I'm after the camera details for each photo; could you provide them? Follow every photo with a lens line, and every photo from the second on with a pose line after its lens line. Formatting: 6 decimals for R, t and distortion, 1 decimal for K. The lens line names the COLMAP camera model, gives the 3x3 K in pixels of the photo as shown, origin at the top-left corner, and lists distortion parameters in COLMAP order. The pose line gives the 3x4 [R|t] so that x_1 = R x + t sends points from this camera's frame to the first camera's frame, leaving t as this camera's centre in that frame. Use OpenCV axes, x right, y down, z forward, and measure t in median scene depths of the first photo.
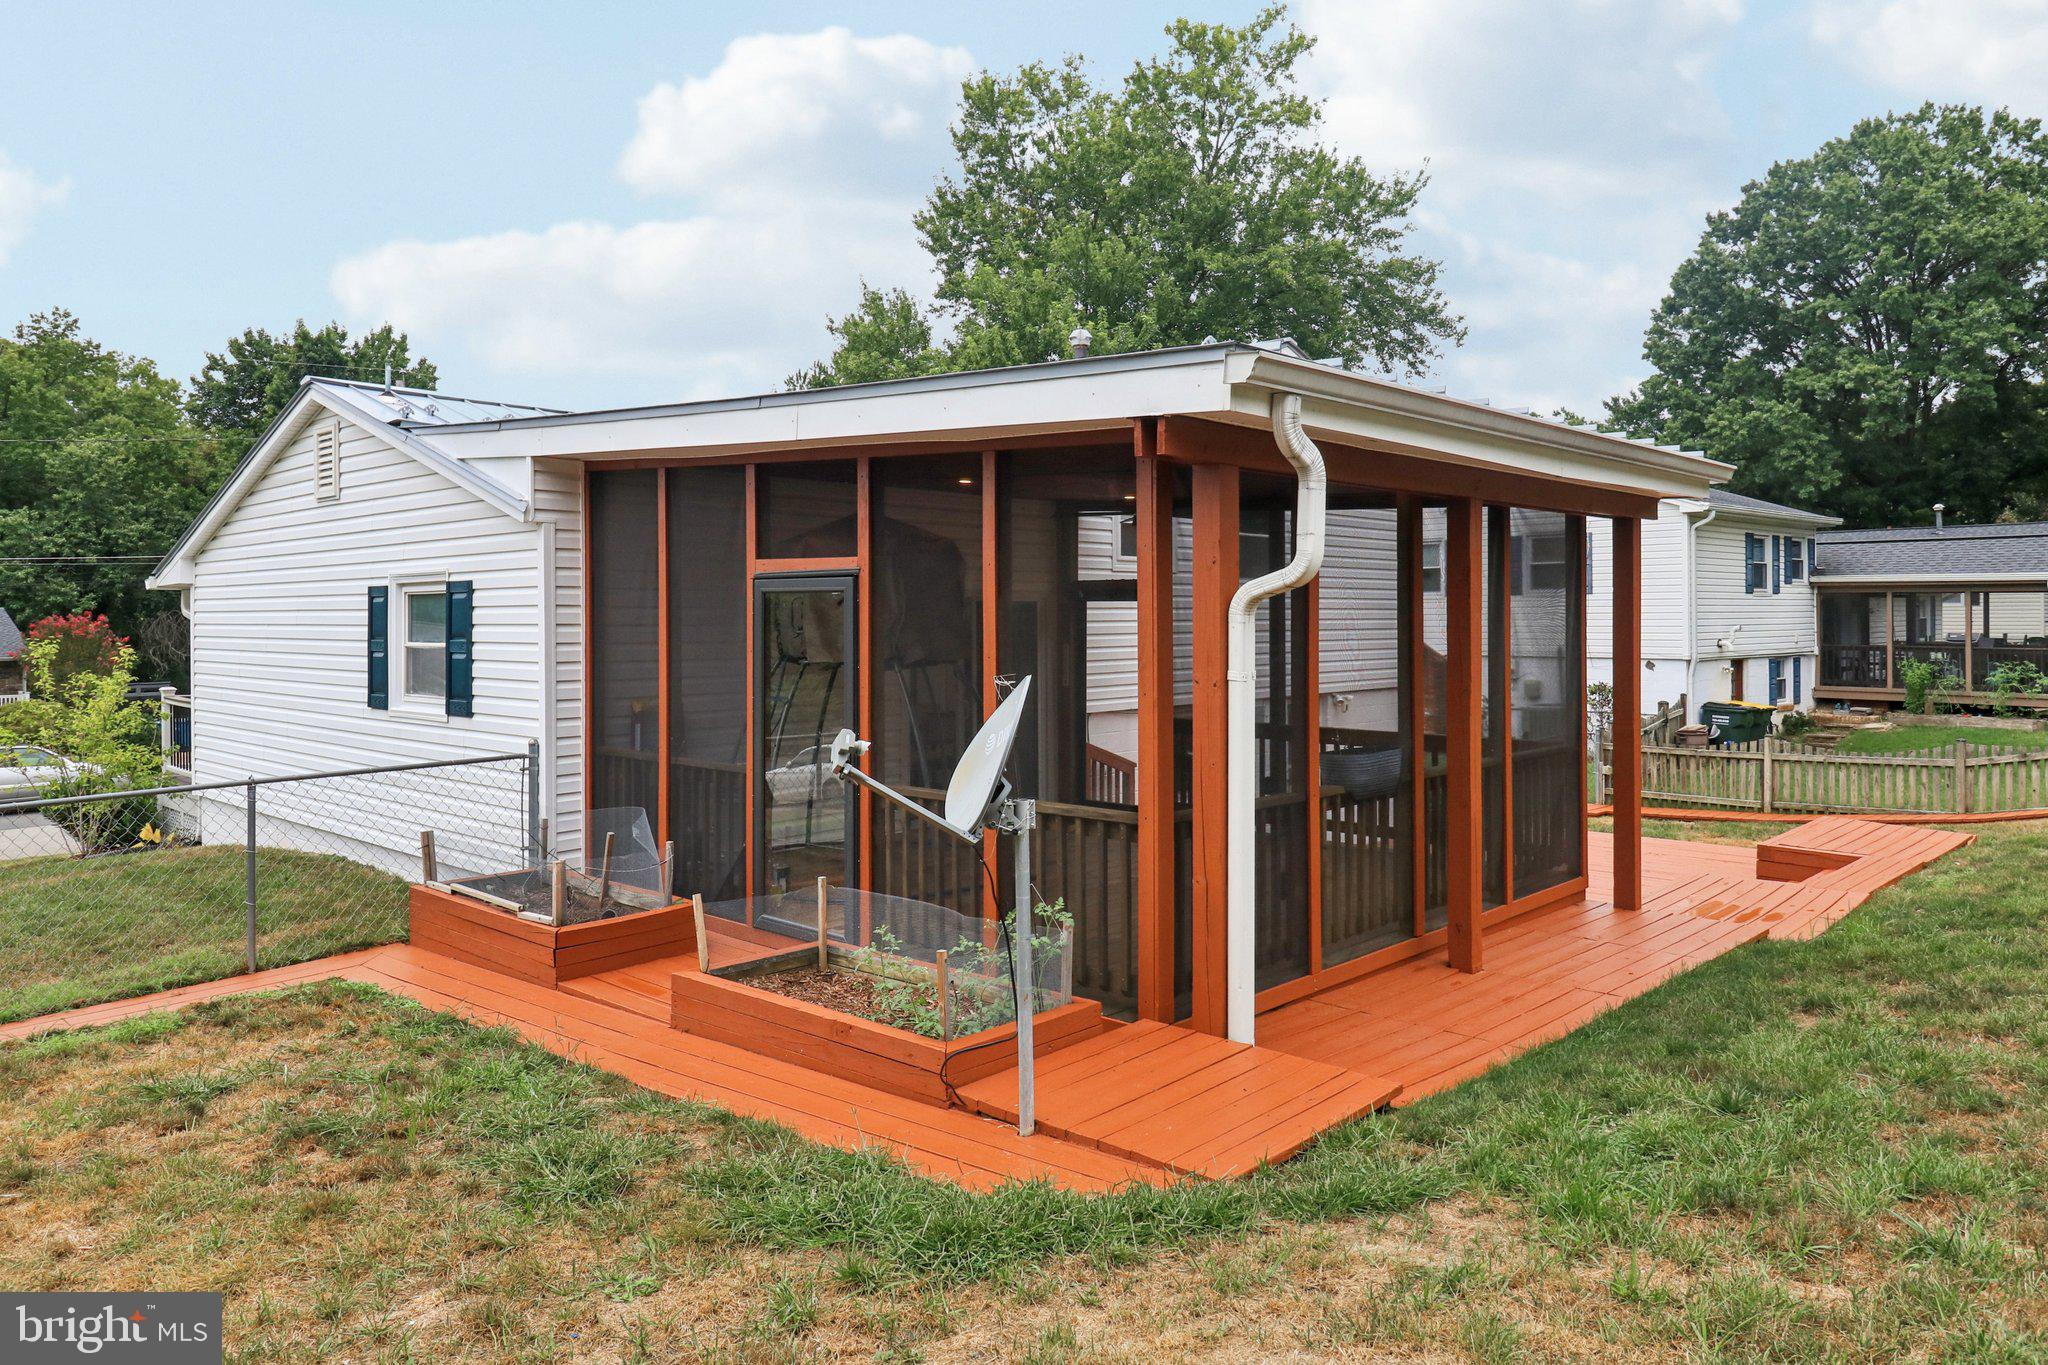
lens RADIAL K [[1370.9, 0, 979.3], [0, 1370.9, 589.0], [0, 0, 1]] dist [0.001654, 0.005533]
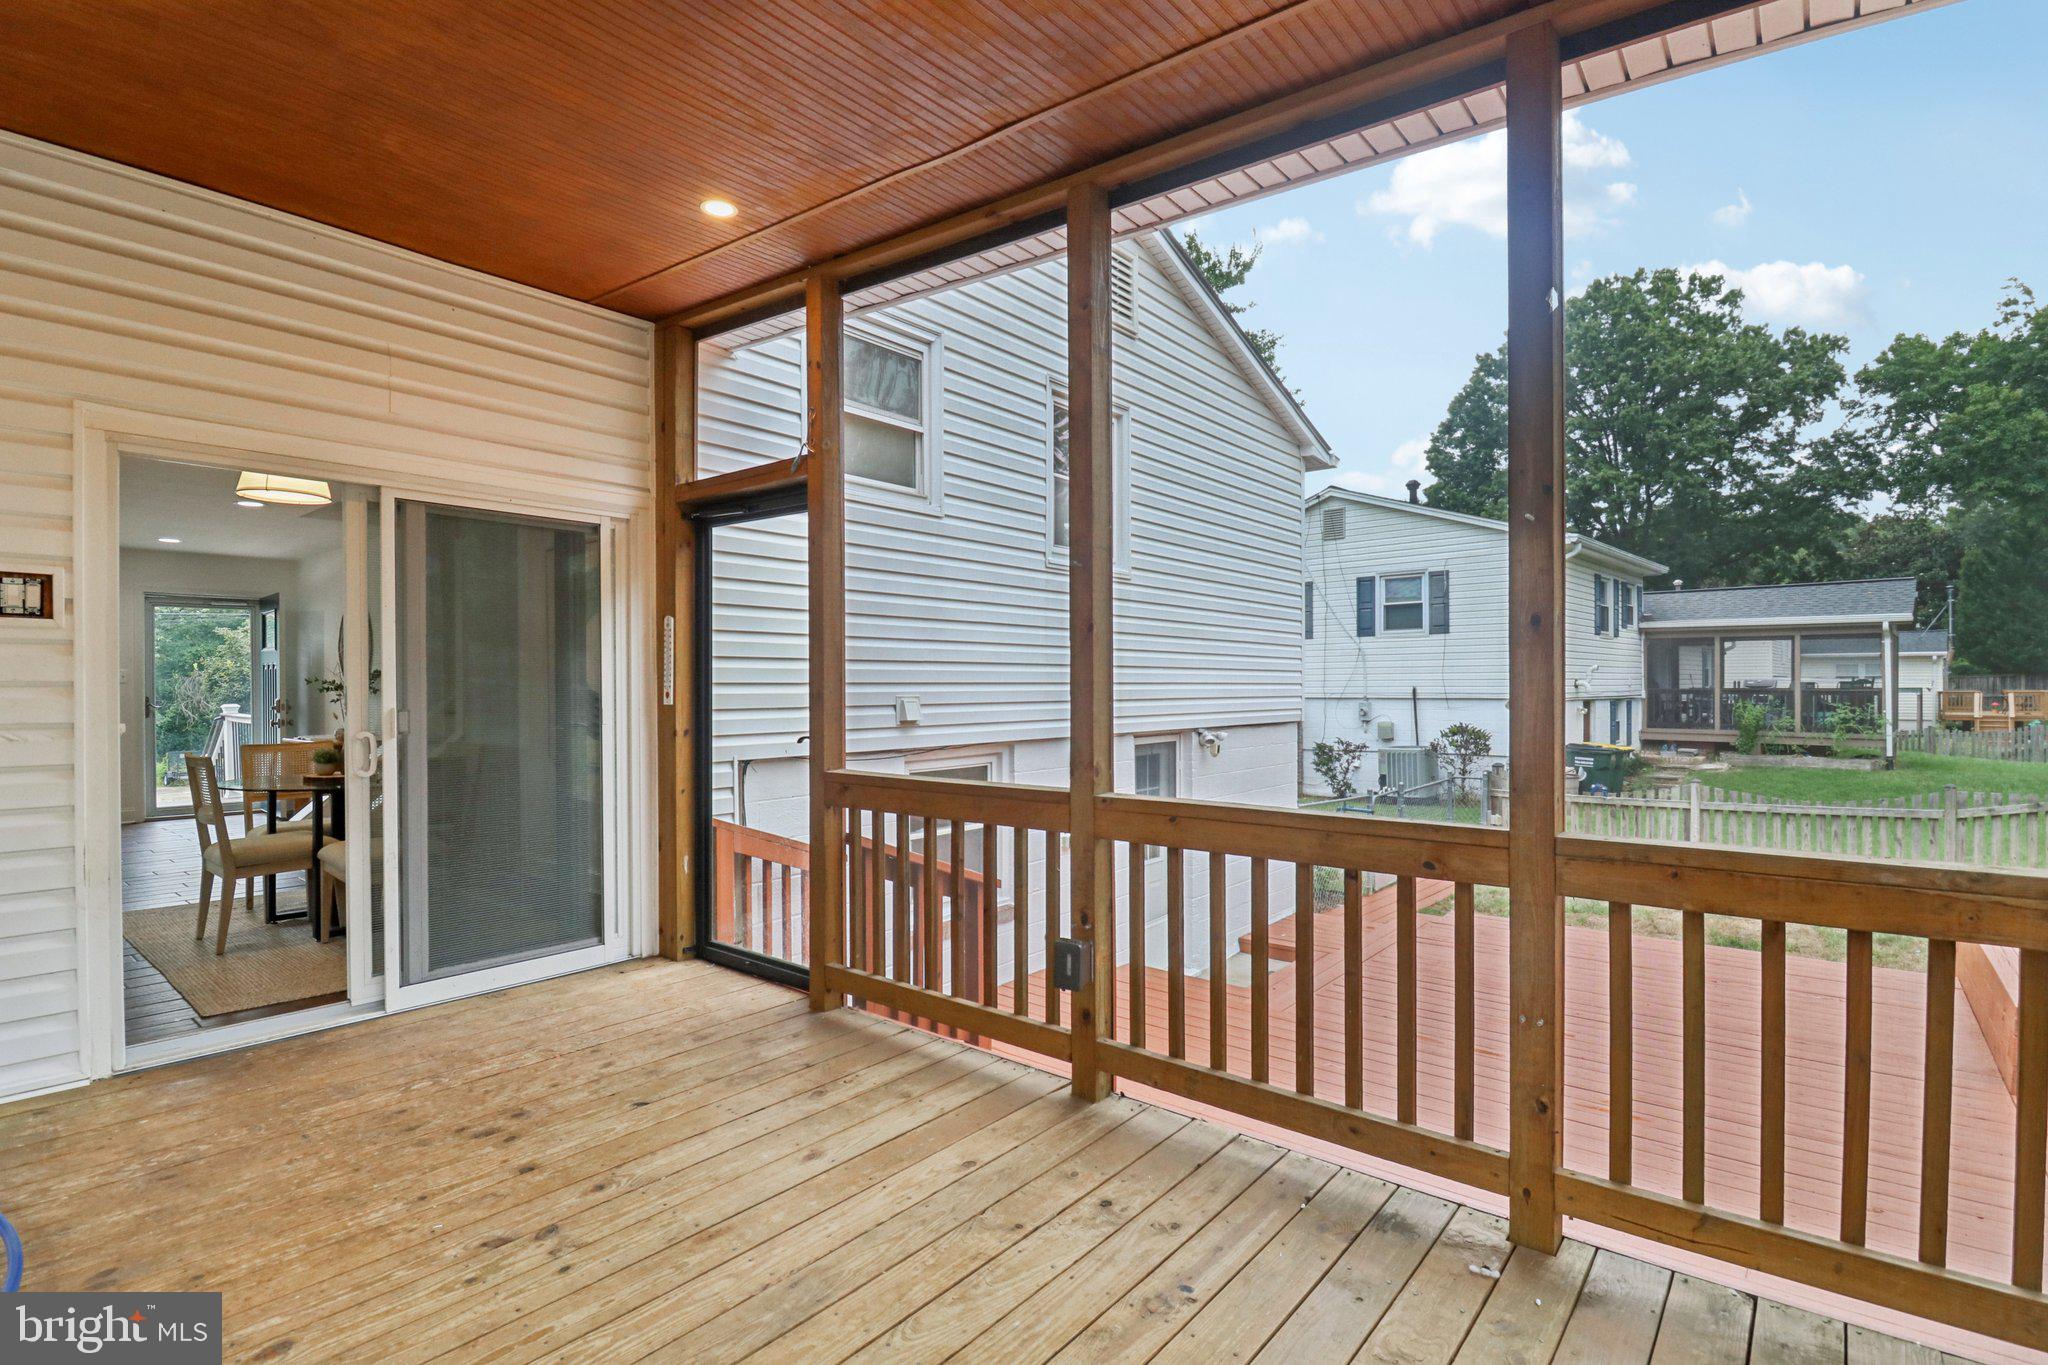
lens RADIAL K [[1006.1, 0, 1024.0], [0, 1006.1, 682.5], [0, 0, 1]] dist [-0.002459, -0.008523]
pose [[0.994708, 0.003922, 0.102663, 0.055191], [-0.005576, 0.999859, 0.015835, 0.021370], [-0.102586, -0.016324, 0.994590, 0.237923]]
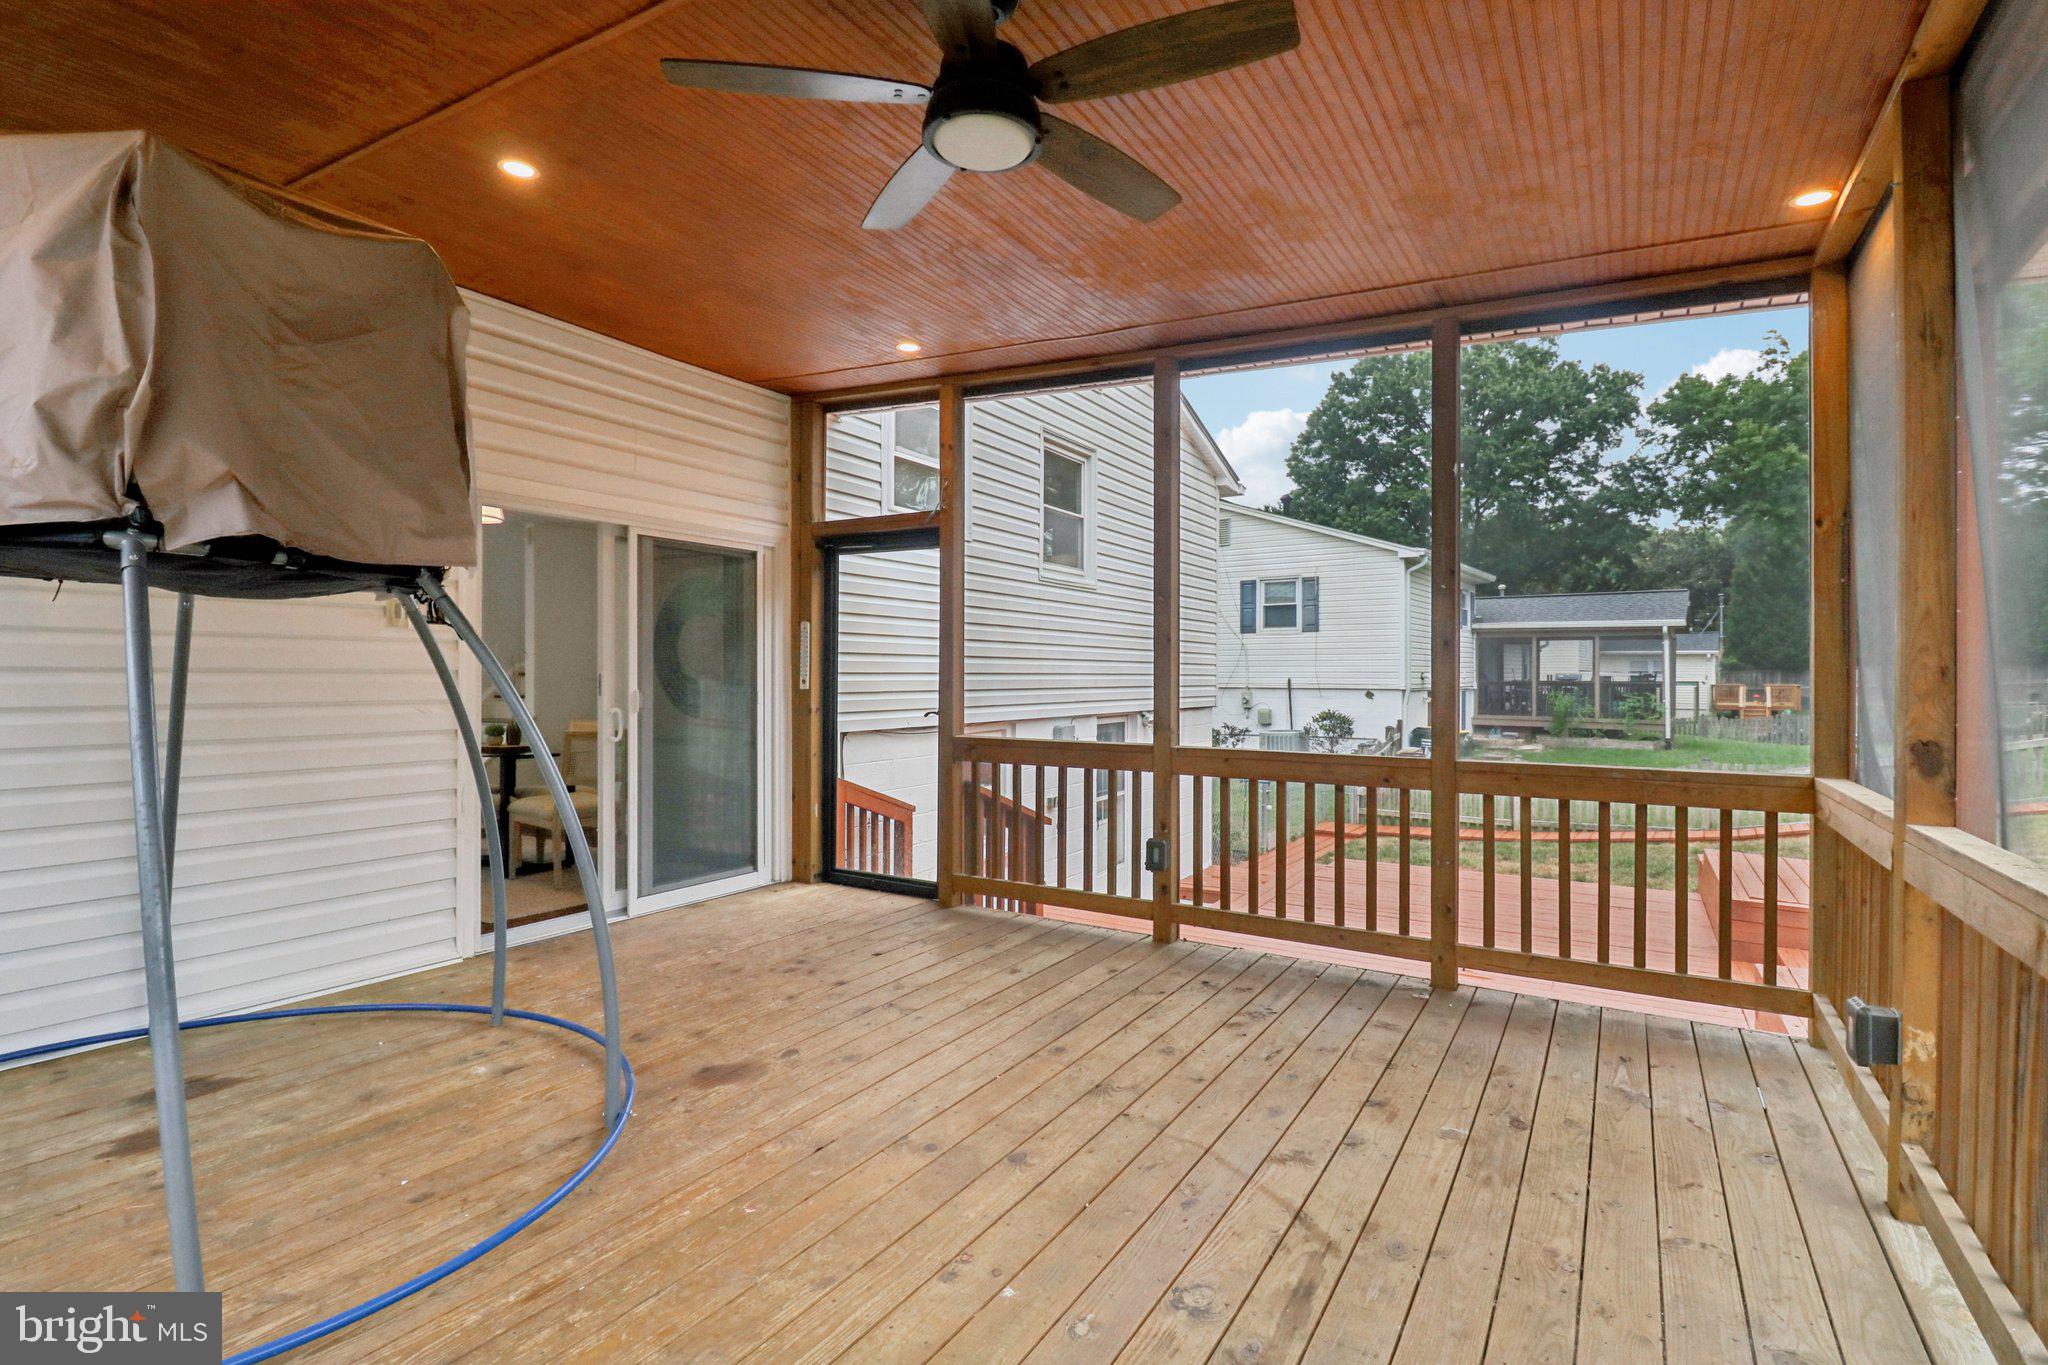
lens RADIAL K [[1003.8, 0, 1041.8], [0, 1003.8, 667.2], [0, 0, 1]] dist [-0.001882, -0.000471]
pose [[0.968433, 0.011602, 0.249002, 0.019988], [-0.014478, 0.999848, 0.009720, 0.020612], [-0.248852, -0.013019, 0.968454, 0.197326]]
